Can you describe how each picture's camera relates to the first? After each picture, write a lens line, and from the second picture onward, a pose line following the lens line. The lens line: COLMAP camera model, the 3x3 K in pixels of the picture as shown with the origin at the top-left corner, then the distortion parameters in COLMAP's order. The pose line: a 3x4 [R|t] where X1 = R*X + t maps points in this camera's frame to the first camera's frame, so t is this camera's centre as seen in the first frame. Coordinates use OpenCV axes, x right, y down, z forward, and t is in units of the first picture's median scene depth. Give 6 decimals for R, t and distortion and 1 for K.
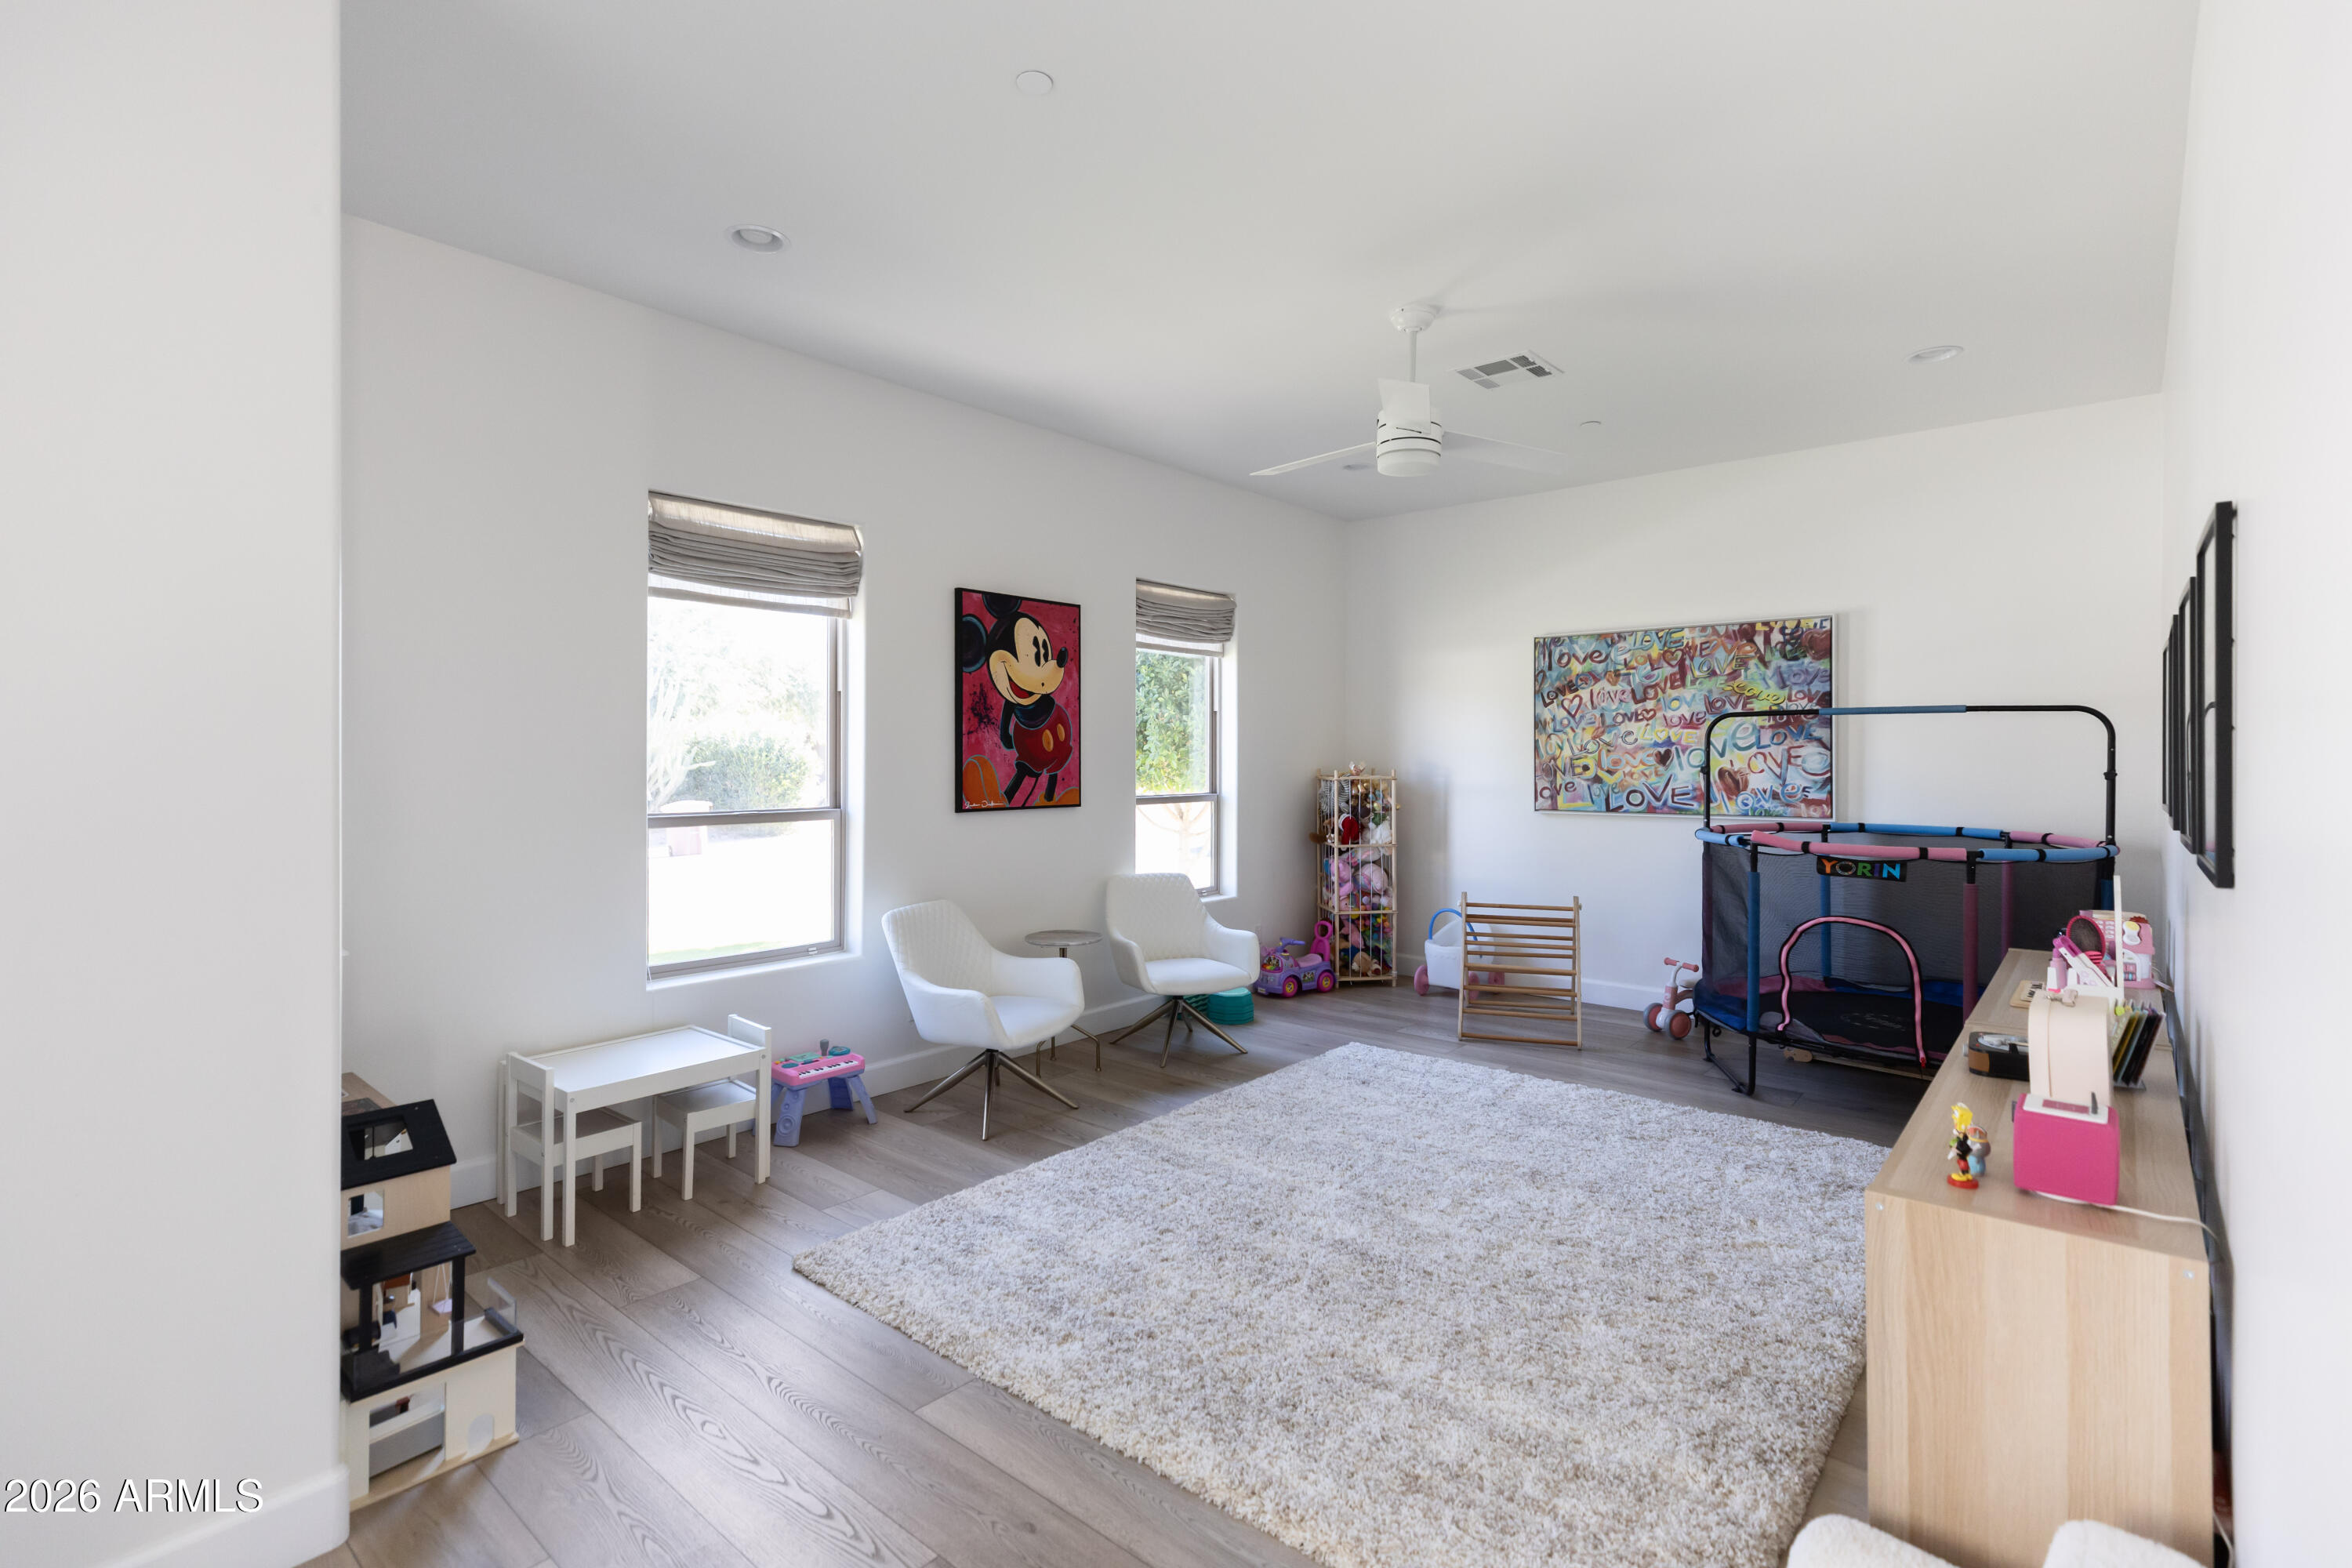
lens RADIAL K [[1090.1, 0, 1169.8], [0, 1090.1, 739.0], [0, 0, 1]] dist [0.002443, -0.000123]
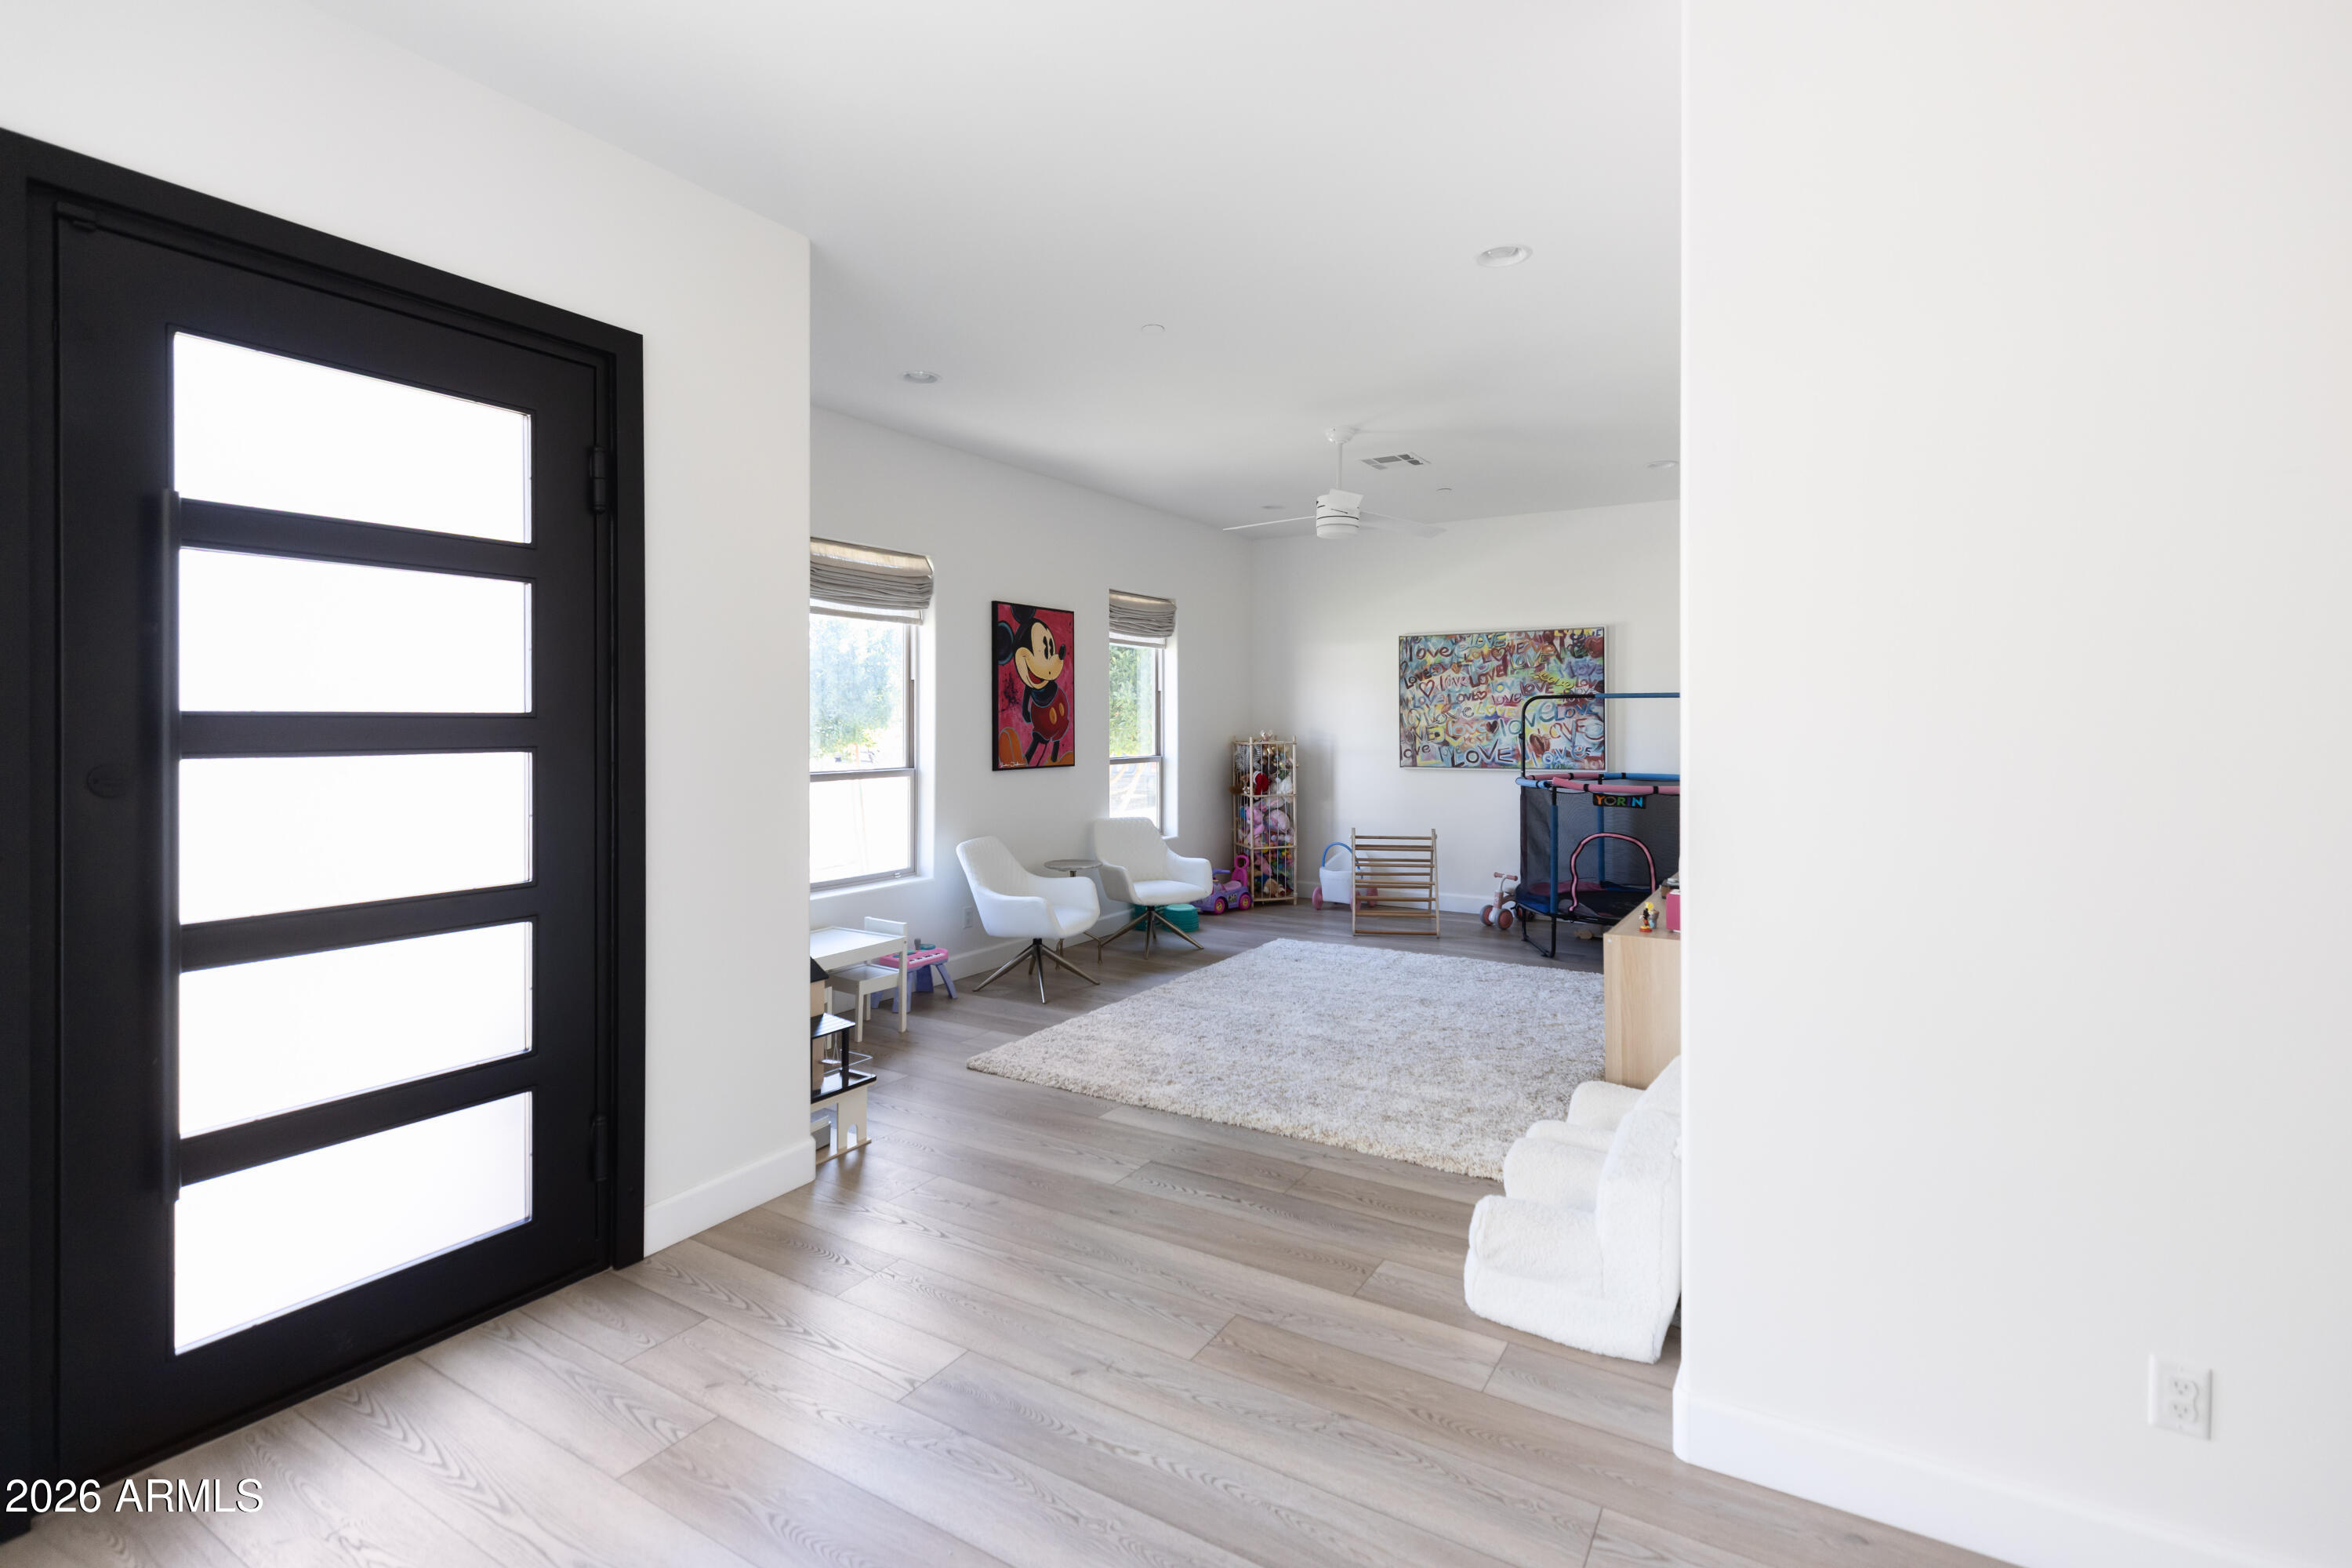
lens RADIAL K [[1088.6, 0, 1190.0], [0, 1088.6, 686.8], [0, 0, 1]] dist [0.004527, -0.000050]
pose [[0.985563, 0.003467, 0.169276, -0.173431], [-0.000743, 0.999869, -0.016153, -0.012539], [-0.169310, 0.015794, 0.985436, -0.321601]]
